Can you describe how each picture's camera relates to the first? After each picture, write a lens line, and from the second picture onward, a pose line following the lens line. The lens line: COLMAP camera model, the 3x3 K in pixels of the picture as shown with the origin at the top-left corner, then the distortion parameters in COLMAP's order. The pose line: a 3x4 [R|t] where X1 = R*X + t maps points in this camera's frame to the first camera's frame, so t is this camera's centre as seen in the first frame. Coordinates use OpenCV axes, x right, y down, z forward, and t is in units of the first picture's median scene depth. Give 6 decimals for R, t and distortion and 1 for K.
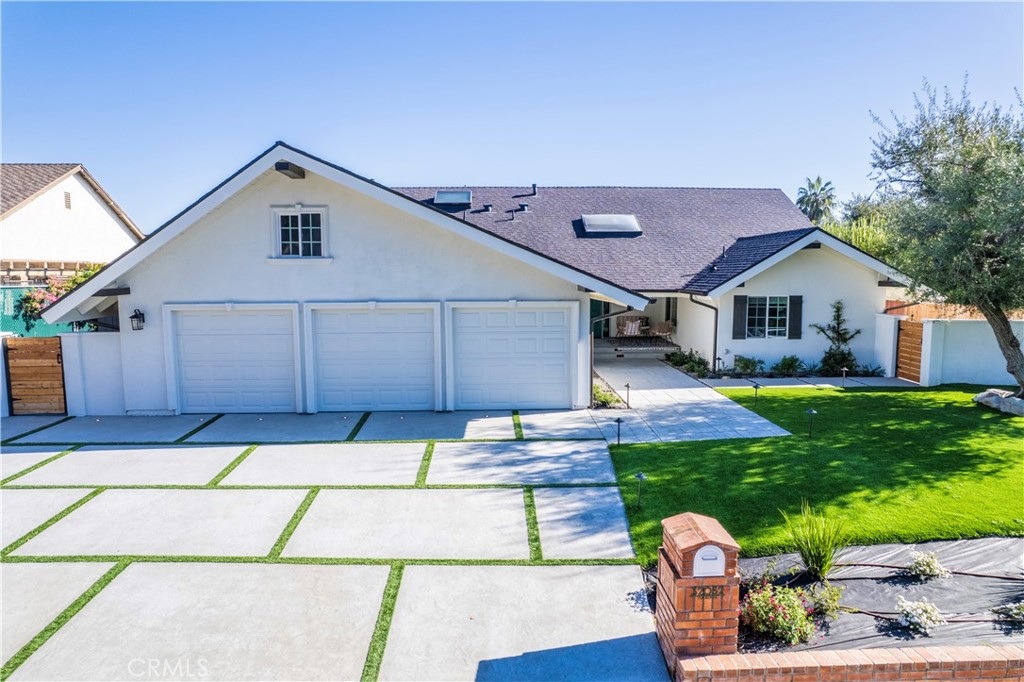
lens RADIAL K [[648.3, 0, 512.3], [0, 648.3, 341.0], [0, 0, 1]] dist [-0.032214, -0.000438]
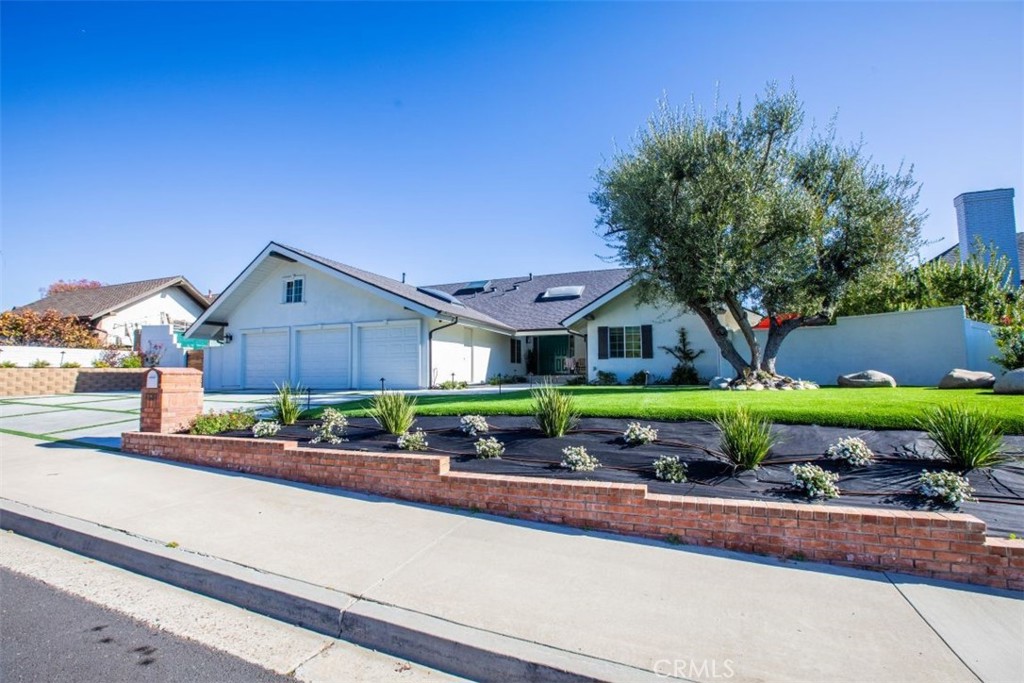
lens RADIAL K [[456.3, 0, 509.9], [0, 456.3, 346.5], [0, 0, 1]] dist [-0.000038, -0.000060]
pose [[0.913187, -0.028963, -0.406511, 0.562631], [-0.038355, 0.986937, -0.156477, 0.128246], [0.405733, 0.158484, 0.900146, 0.061150]]
